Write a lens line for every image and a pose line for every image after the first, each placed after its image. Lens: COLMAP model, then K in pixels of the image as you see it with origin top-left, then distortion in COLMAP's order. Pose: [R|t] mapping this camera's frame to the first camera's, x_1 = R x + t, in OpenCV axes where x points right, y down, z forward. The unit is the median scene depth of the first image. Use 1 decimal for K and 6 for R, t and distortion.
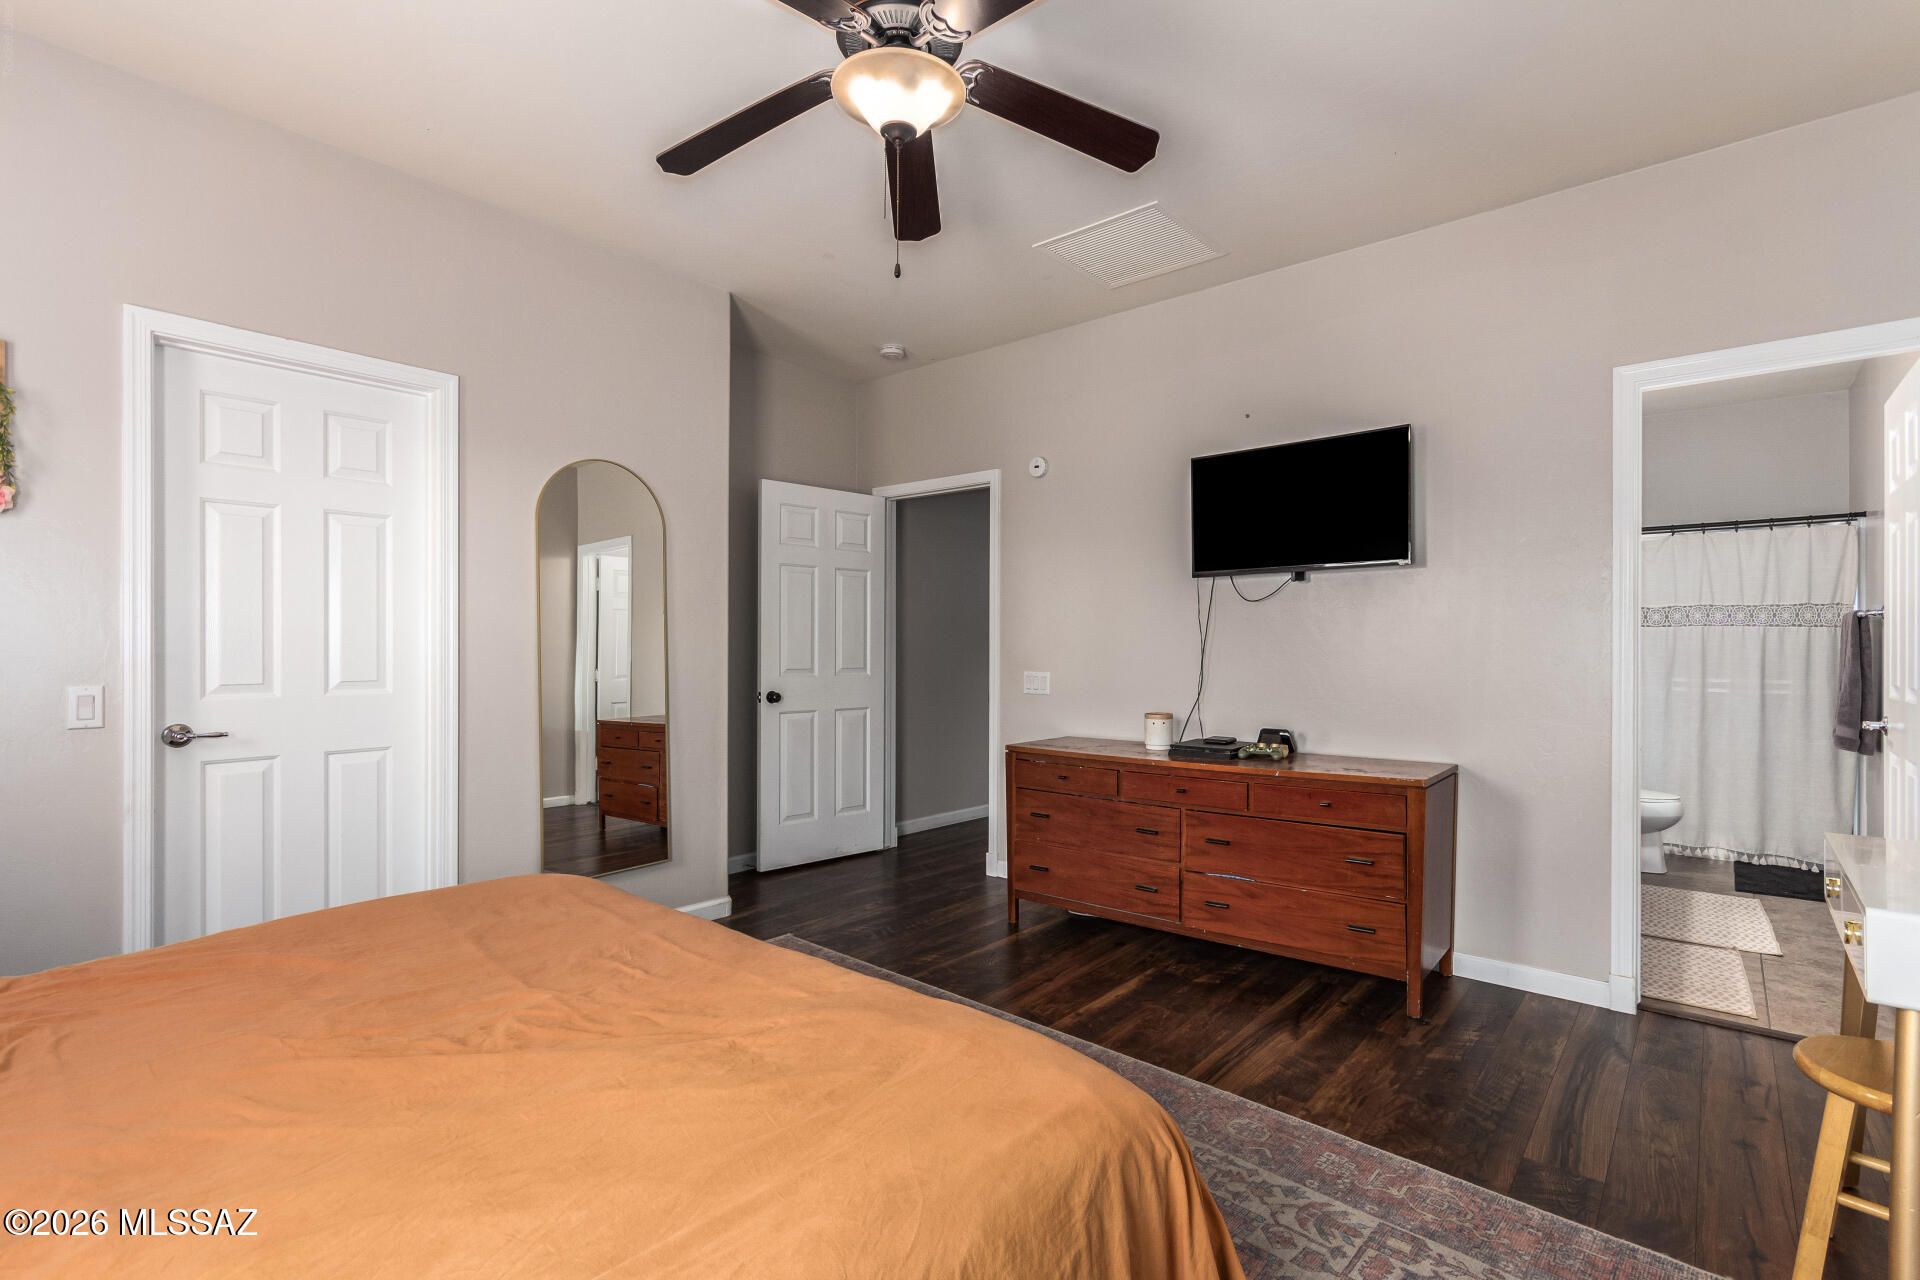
lens RADIAL K [[911.2, 0, 966.4], [0, 911.2, 651.4], [0, 0, 1]] dist [0.000341, -0.001470]
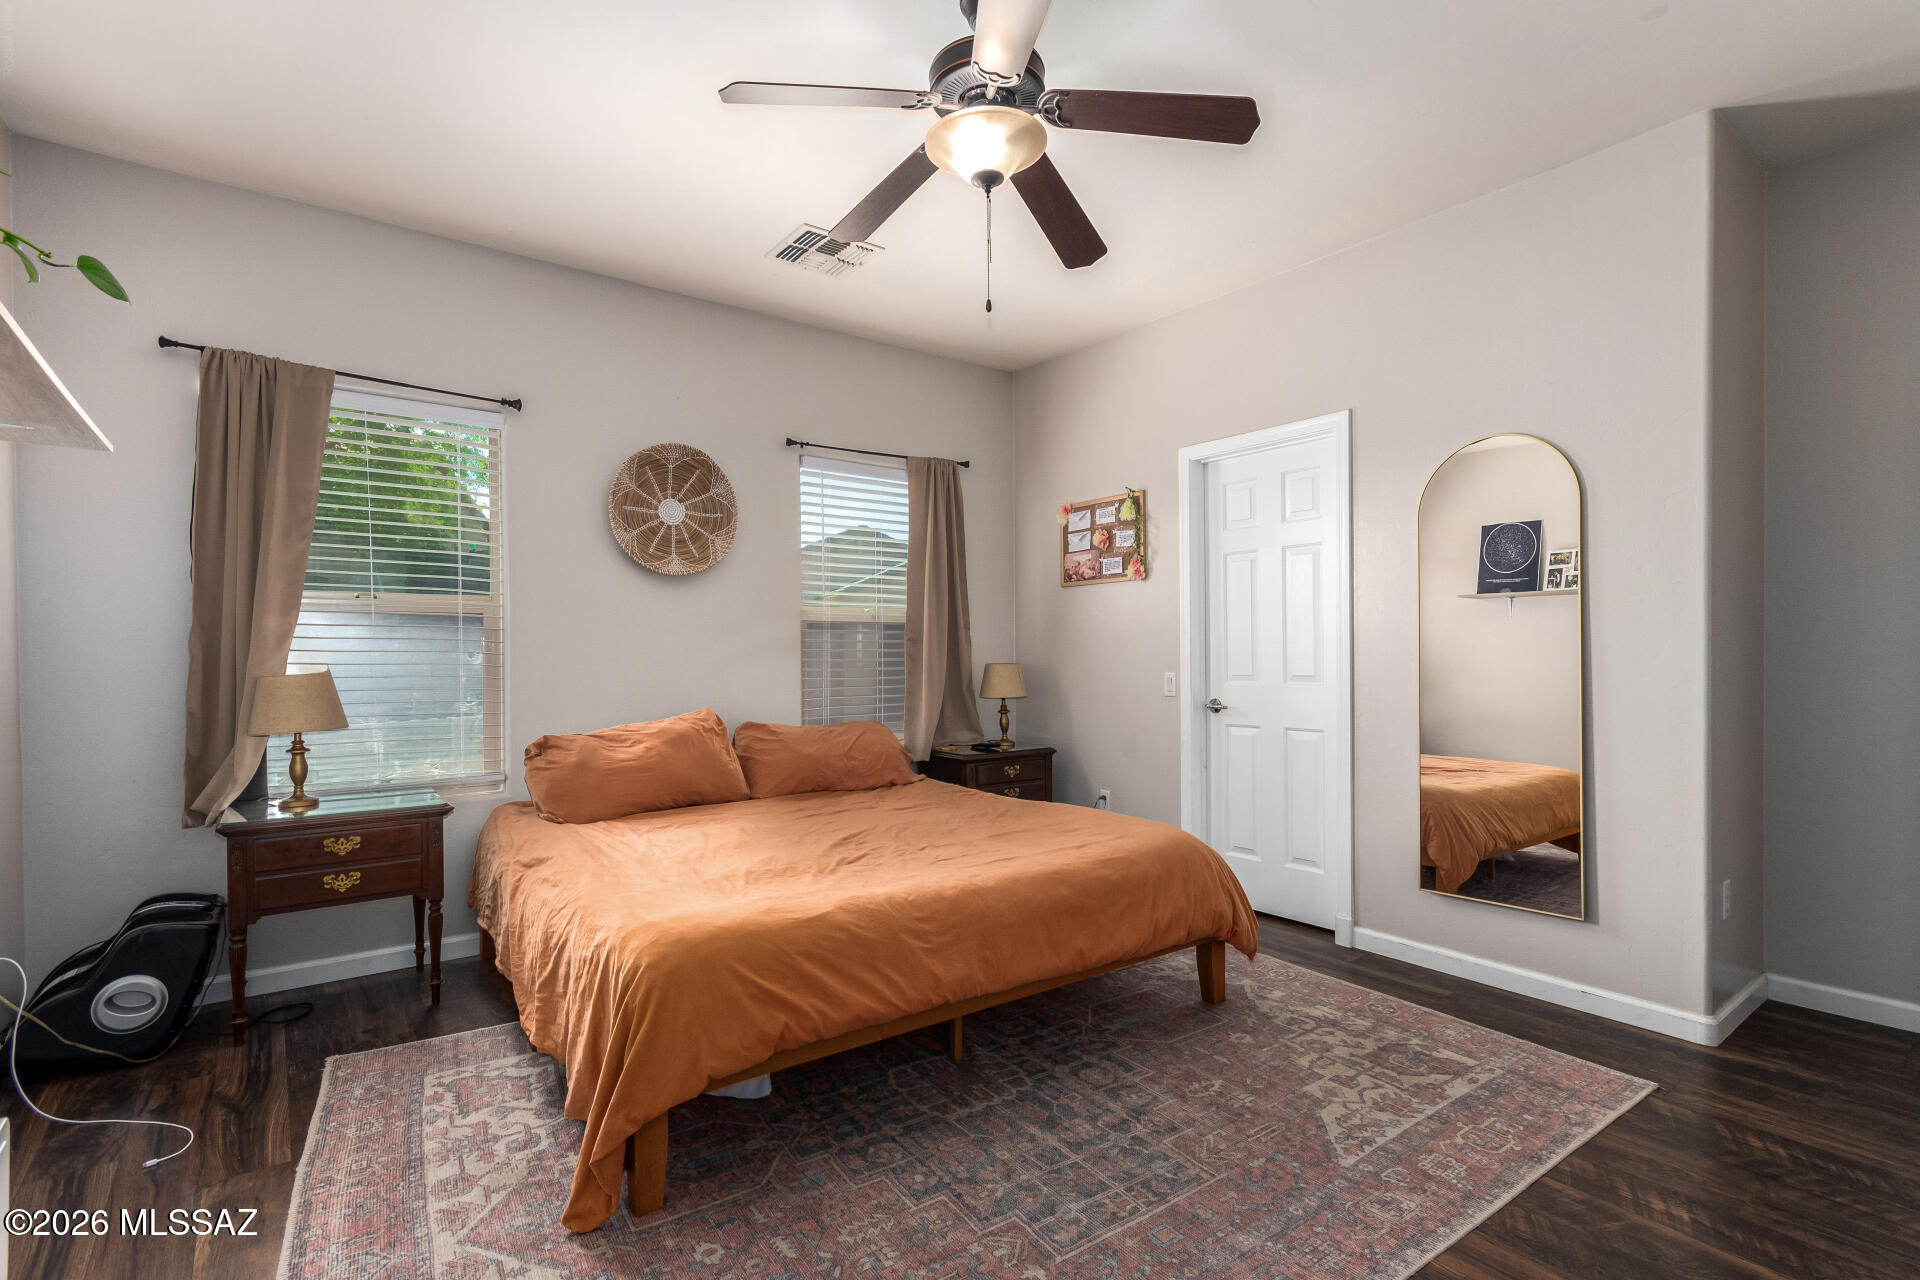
lens RADIAL K [[911.2, 0, 966.4], [0, 911.2, 651.4], [0, 0, 1]] dist [0.000341, -0.001470]
pose [[-0.233399, -0.006365, -0.972360, 0.417926], [0.002497, 0.999971, -0.007145, 0.004162], [0.972378, -0.004095, -0.233377, 0.511595]]
